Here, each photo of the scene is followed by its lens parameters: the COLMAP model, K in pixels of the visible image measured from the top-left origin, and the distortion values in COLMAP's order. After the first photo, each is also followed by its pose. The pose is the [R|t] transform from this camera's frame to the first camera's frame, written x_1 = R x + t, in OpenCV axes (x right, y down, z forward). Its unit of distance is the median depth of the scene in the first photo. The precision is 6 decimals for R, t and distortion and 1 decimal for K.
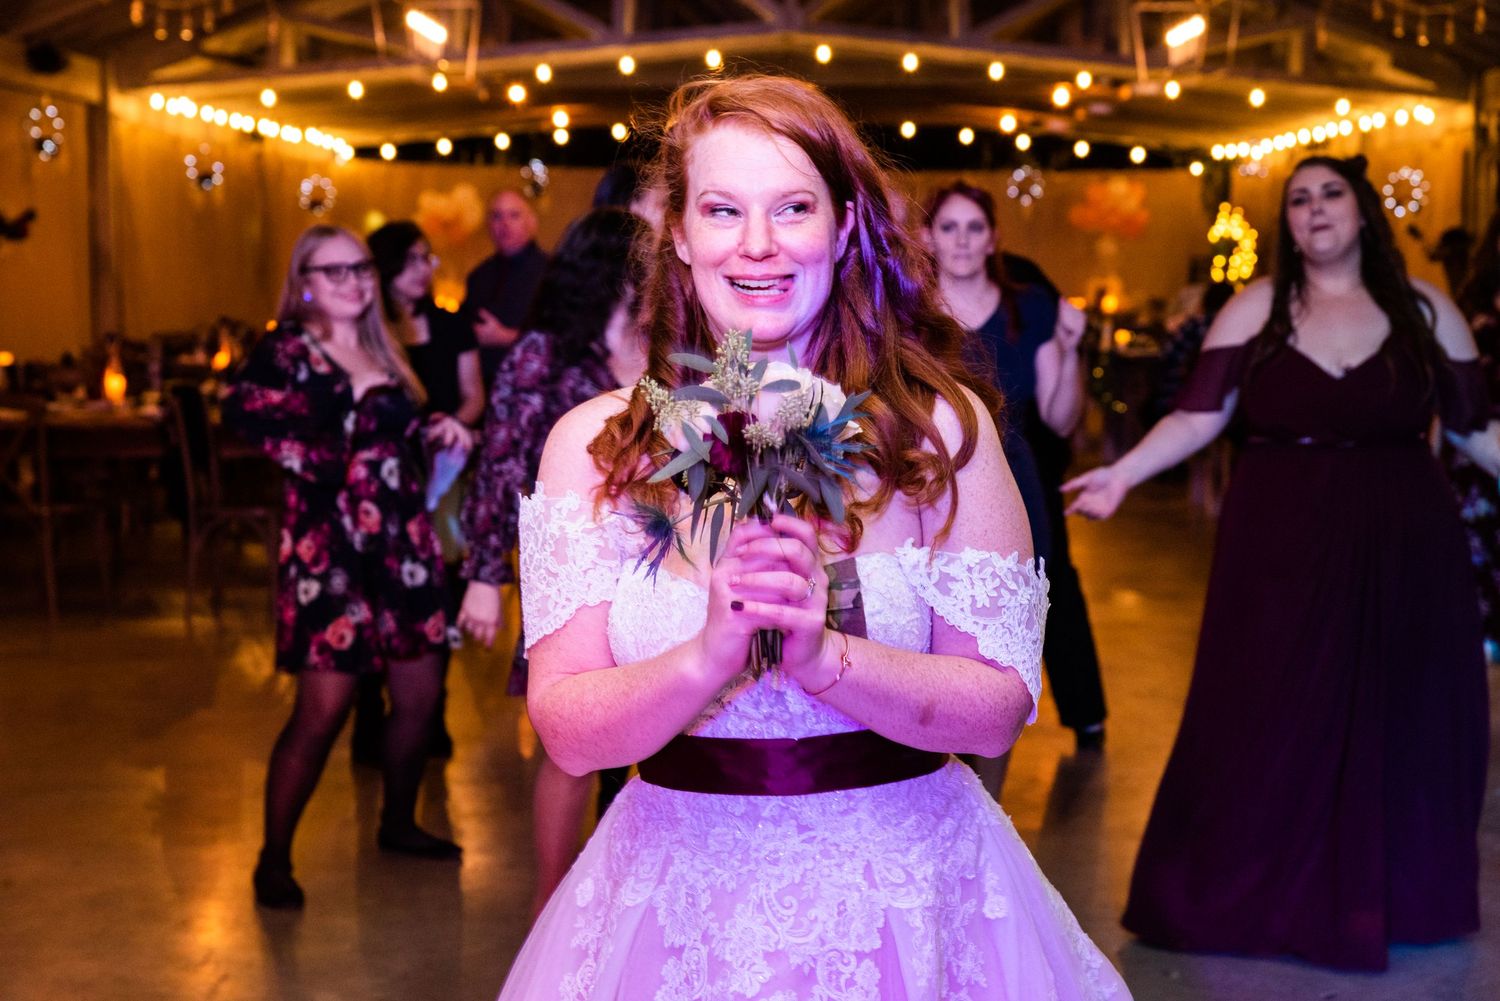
lens RADIAL K [[2920.6, 0, 750.2], [0, 2920.6, 488.5], [0, 0, 1]] dist [0.039479, 0.000000]
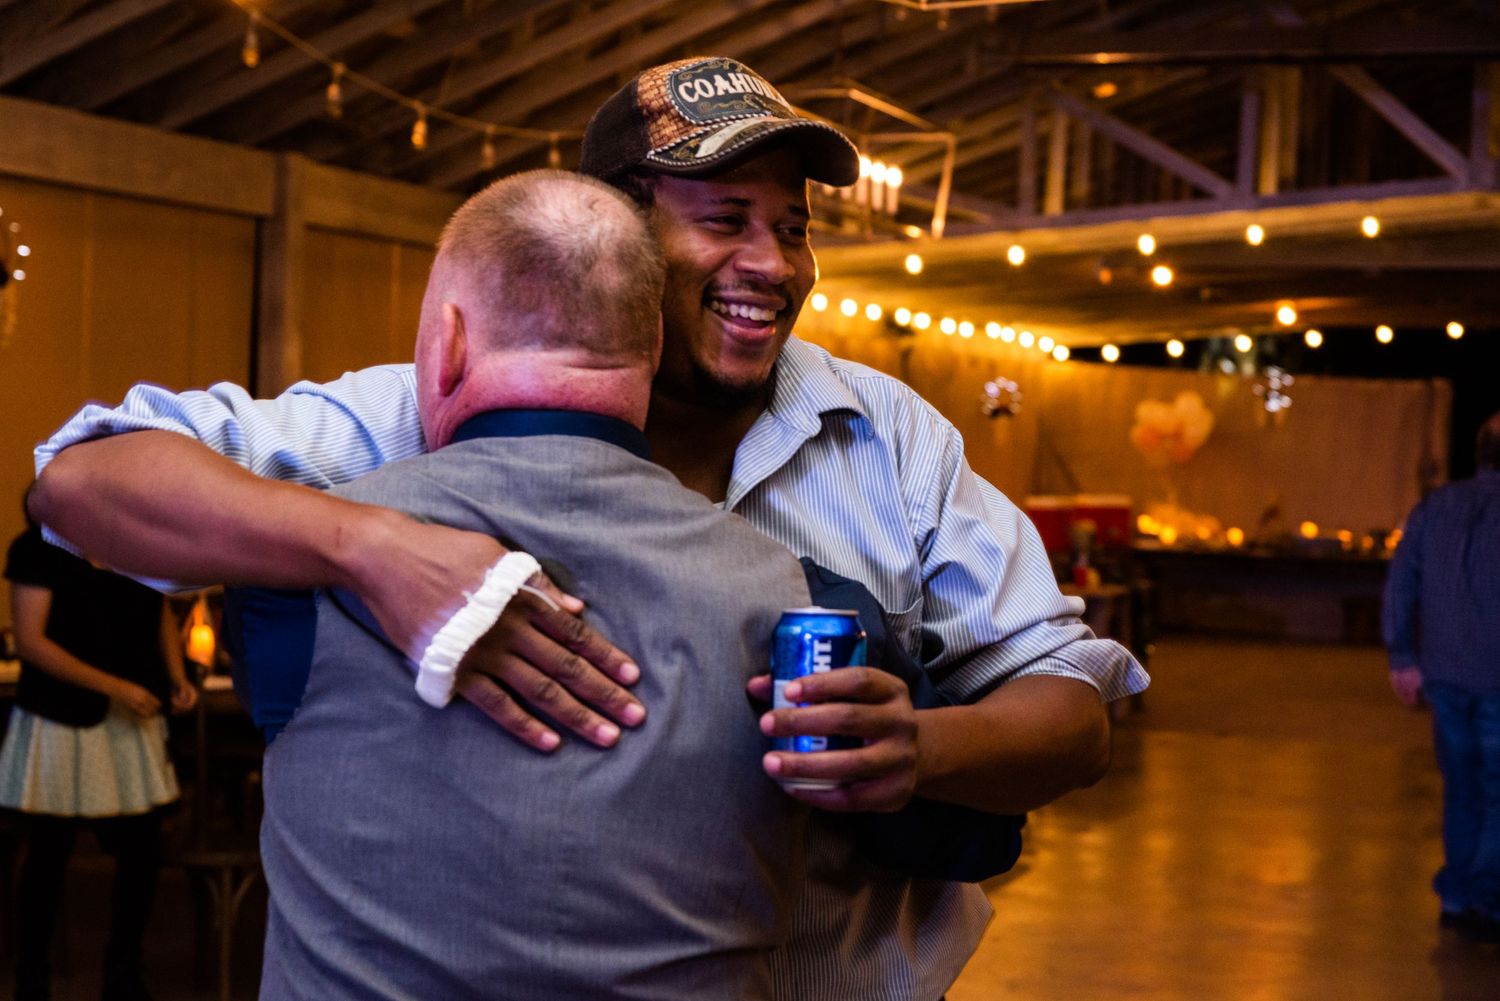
lens RADIAL K [[2920.6, 0, 755.7], [0, 2920.6, 496.1], [0, 0, 1]] dist [0.039479, 0.000000]
pose [[0.946011, 0.034781, -0.322263, 0.082019], [-0.057772, 0.996400, -0.062052, -0.020804], [0.318945, 0.077319, 0.944614, 0.233835]]
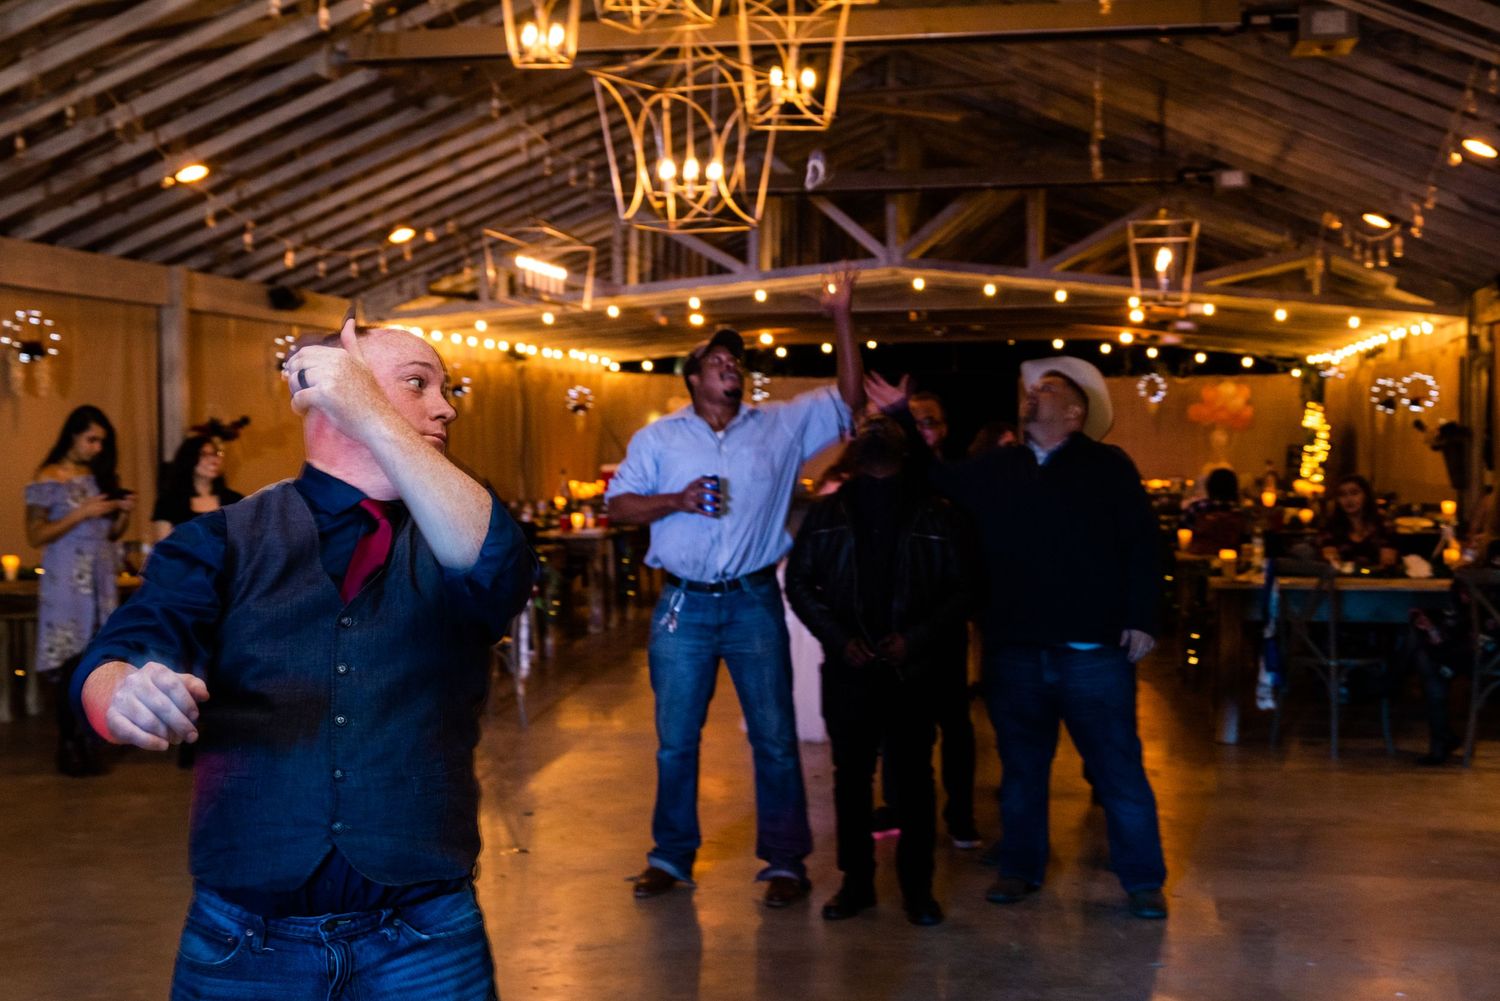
lens RADIAL K [[2244.7, 0, 736.9], [0, 2244.7, 506.7], [0, 0, 1]] dist [0.026946, 0.000000]
pose [[0.989217, -0.001009, -0.146456, 0.086100], [-0.006406, 0.998721, -0.050152, -0.007051], [0.146319, 0.050550, 0.987945, 0.058226]]
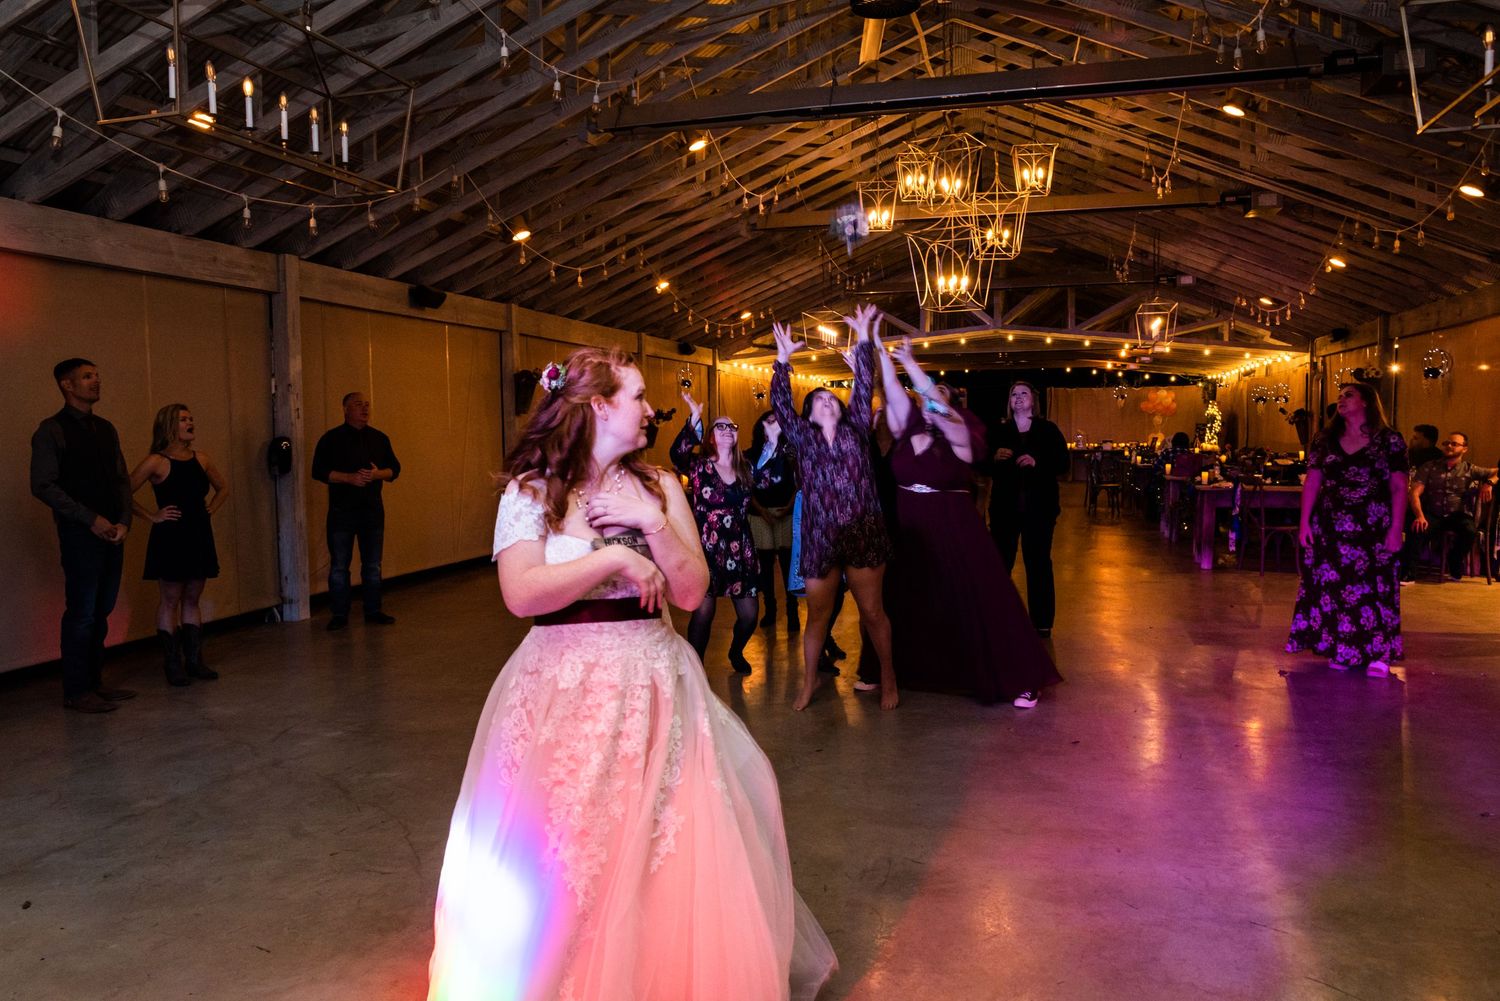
lens RADIAL K [[1224.9, 0, 742.9], [0, 1224.9, 494.5], [0, 0, 1]] dist [0.006275, -0.010230]
pose [[0.972038, 0.003207, -0.234800, 0.046486], [-0.009124, 0.999667, -0.024118, 0.002359], [0.234645, 0.025585, 0.971744, -0.001255]]
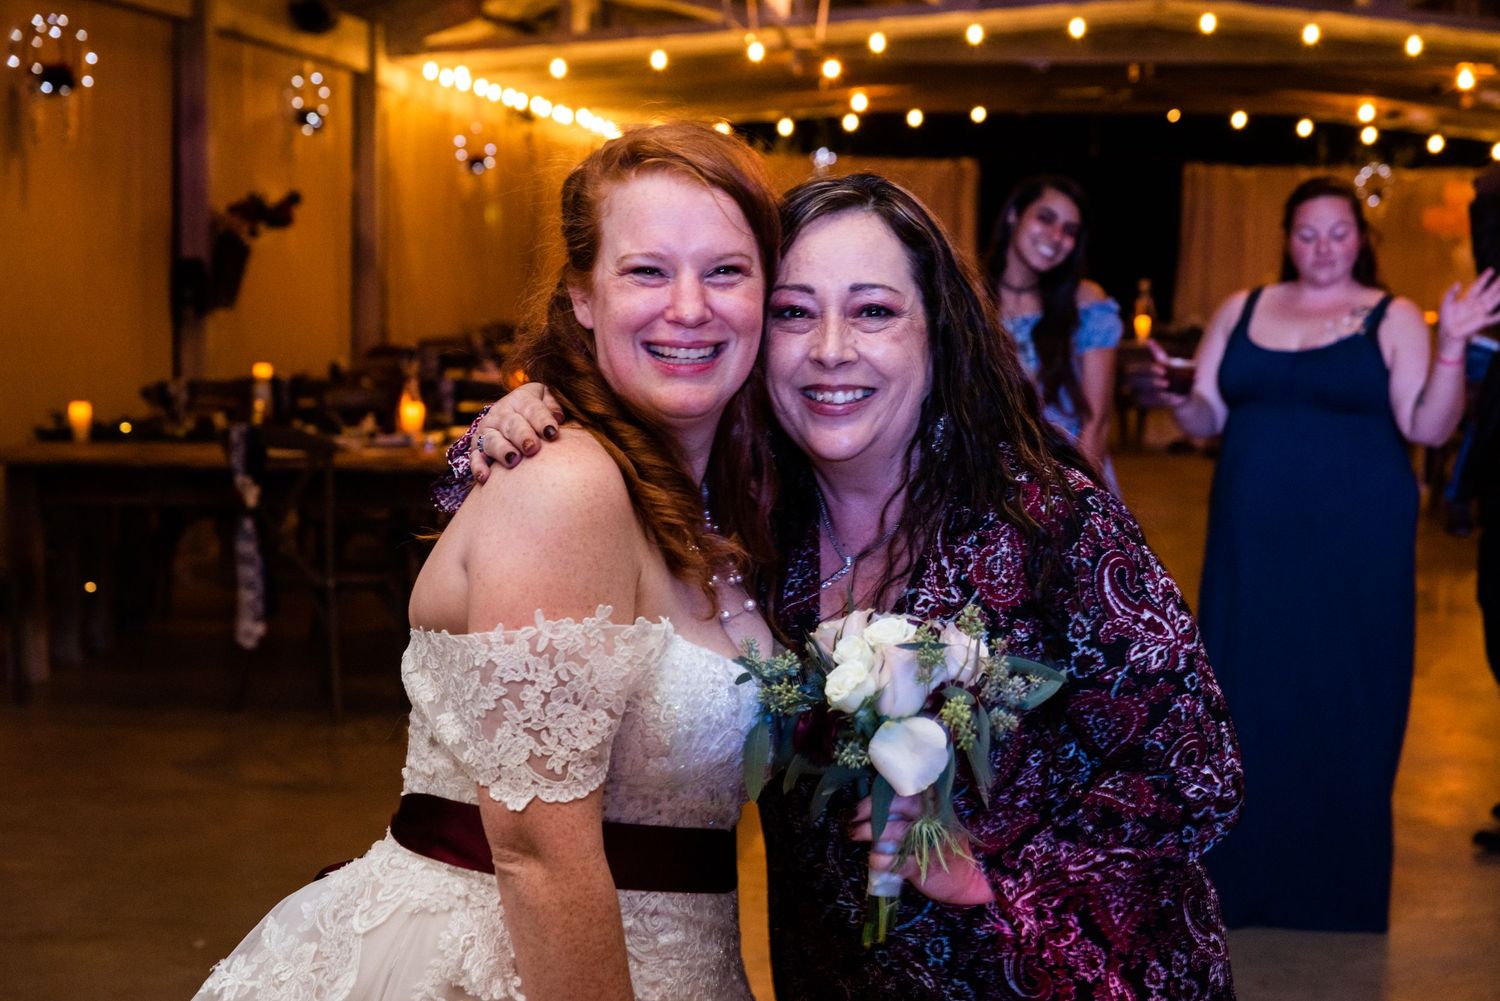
lens RADIAL K [[2920.6, 0, 741.9], [0, 2920.6, 508.1], [0, 0, 1]] dist [0.039479, 0.000000]
pose [[0.997132, 0.023339, -0.071996, -0.044596], [-0.022805, 0.999706, 0.008231, -0.011533], [0.072167, -0.006566, 0.997371, 0.138715]]
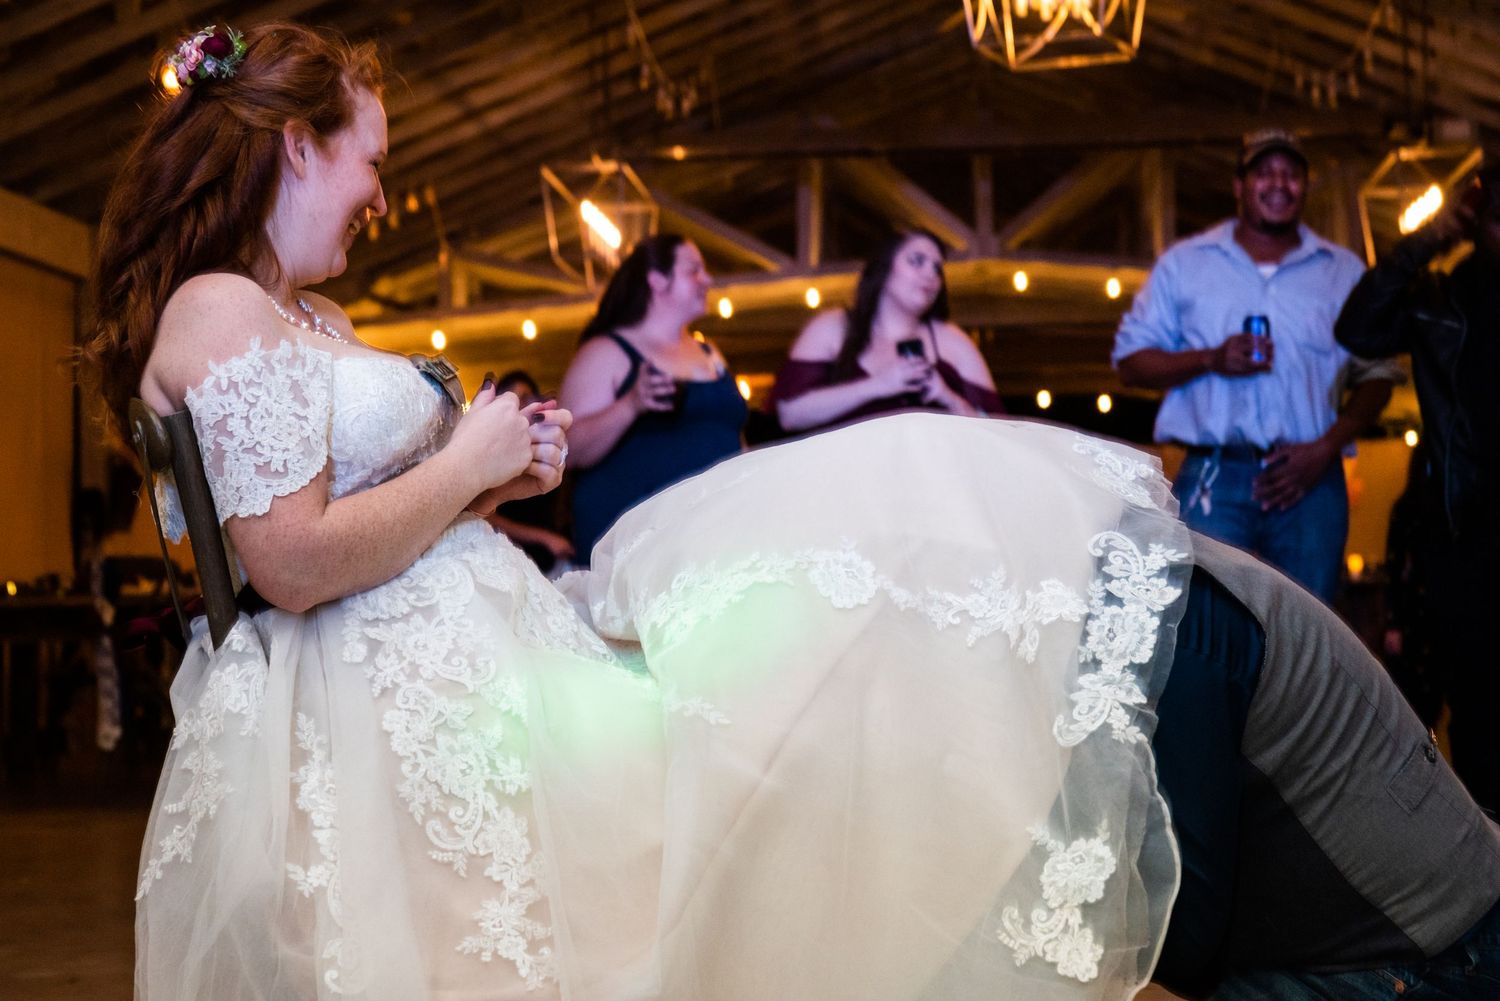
lens RADIAL K [[2920.6, 0, 754.3], [0, 2920.6, 488.9], [0, 0, 1]] dist [0.039479, 0.000000]
pose [[0.998111, -0.015742, -0.059377, -0.005658], [0.008361, 0.992425, -0.122566, 0.032498], [0.060857, 0.121838, 0.990683, 0.064130]]
